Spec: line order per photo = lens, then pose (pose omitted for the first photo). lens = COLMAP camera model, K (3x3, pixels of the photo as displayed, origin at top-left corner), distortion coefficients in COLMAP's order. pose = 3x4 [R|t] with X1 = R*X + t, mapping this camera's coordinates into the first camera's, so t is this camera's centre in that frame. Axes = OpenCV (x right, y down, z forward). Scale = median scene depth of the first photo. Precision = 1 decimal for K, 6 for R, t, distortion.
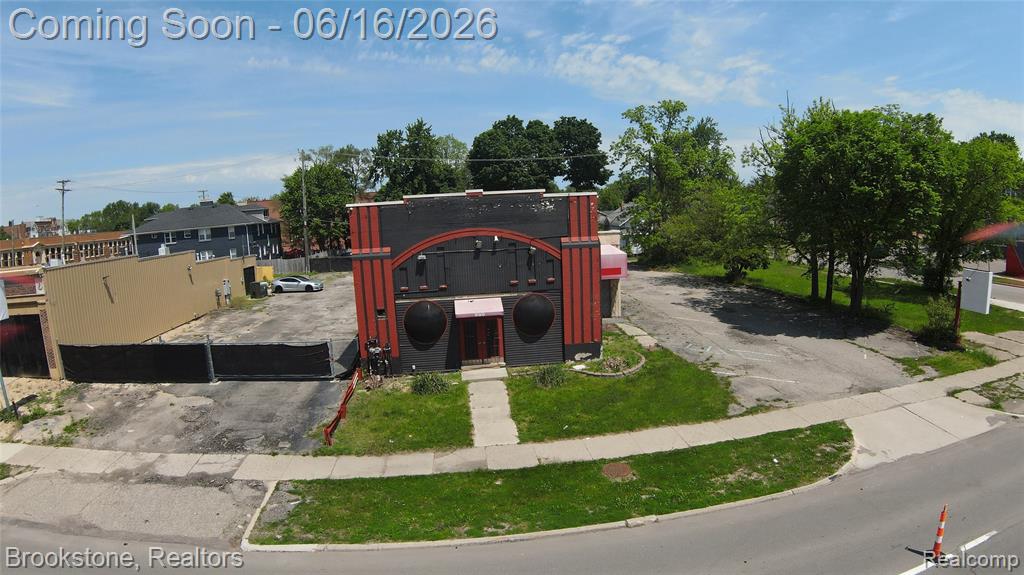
lens RADIAL K [[506.8, 0, 514.5], [0, 506.8, 278.1], [0, 0, 1]] dist [-0.212530, 0.037077]
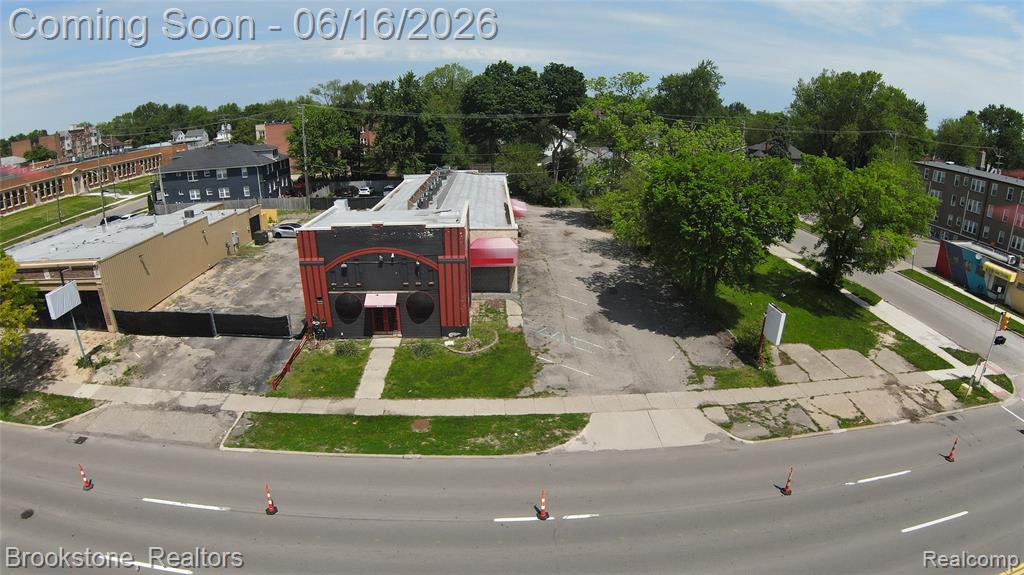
lens RADIAL K [[506.8, 0, 511.9], [0, 506.8, 279.0], [0, 0, 1]] dist [-0.212530, 0.037077]
pose [[0.996156, 0.068133, -0.055056, 0.389367], [-0.055489, 0.977137, 0.205241, -0.326201], [0.067781, -0.201397, 0.977162, -0.400899]]
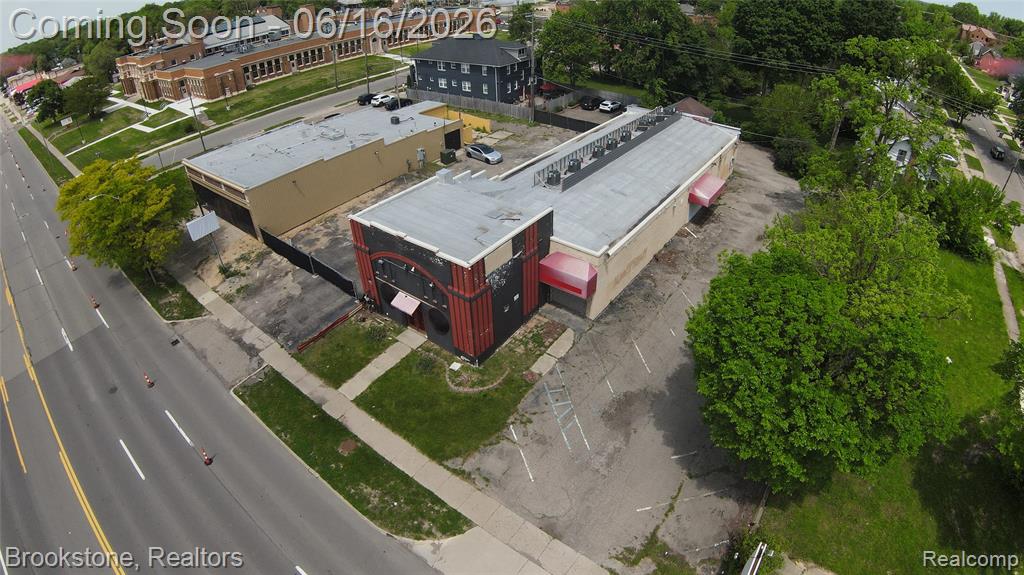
lens RADIAL K [[506.8, 0, 511.9], [0, 506.8, 278.3], [0, 0, 1]] dist [-0.212530, 0.037077]
pose [[0.718663, 0.416163, -0.557075, 0.966744], [-0.097831, 0.853678, 0.511531, -0.809186], [0.688442, -0.313119, 0.654220, 0.251785]]
